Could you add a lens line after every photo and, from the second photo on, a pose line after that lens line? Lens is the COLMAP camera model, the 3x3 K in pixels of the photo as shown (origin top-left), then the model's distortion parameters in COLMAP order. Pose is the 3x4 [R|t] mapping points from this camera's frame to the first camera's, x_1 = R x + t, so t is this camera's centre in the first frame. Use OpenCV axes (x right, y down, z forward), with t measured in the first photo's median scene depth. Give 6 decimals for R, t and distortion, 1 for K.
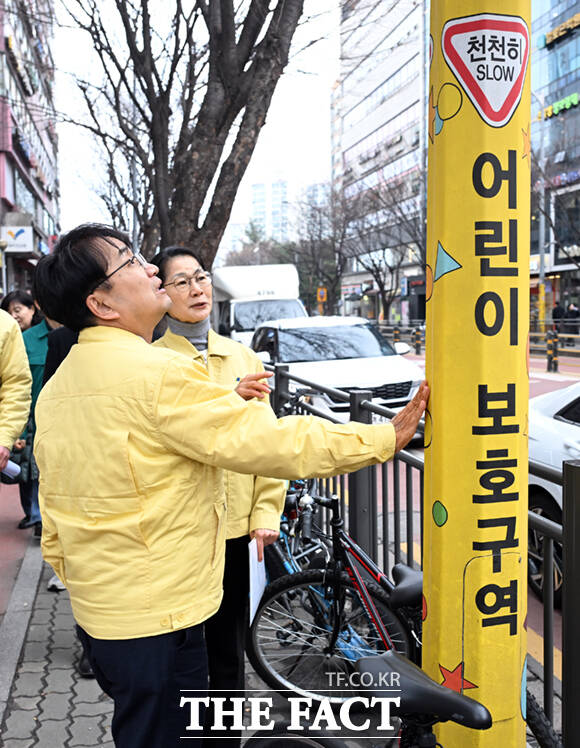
lens RADIAL K [[951.7, 0, 289.9], [0, 951.7, 374.1], [0, 0, 1]] dist [-0.001884, 0.000000]
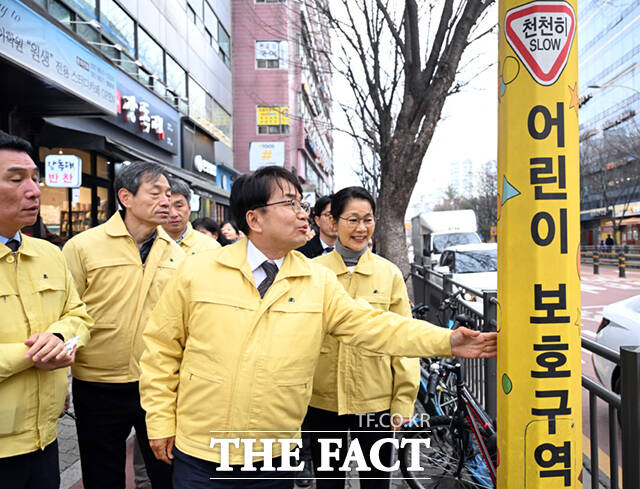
lens RADIAL K [[585.4, 0, 320.8], [0, 585.4, 245.3], [0, 0, 1]] dist [0.001076, 0.000000]
pose [[0.966867, -0.003781, -0.255253, 0.117986], [-0.011636, 0.998198, -0.058861, 0.008475], [0.255015, 0.059881, 0.965081, 0.157456]]
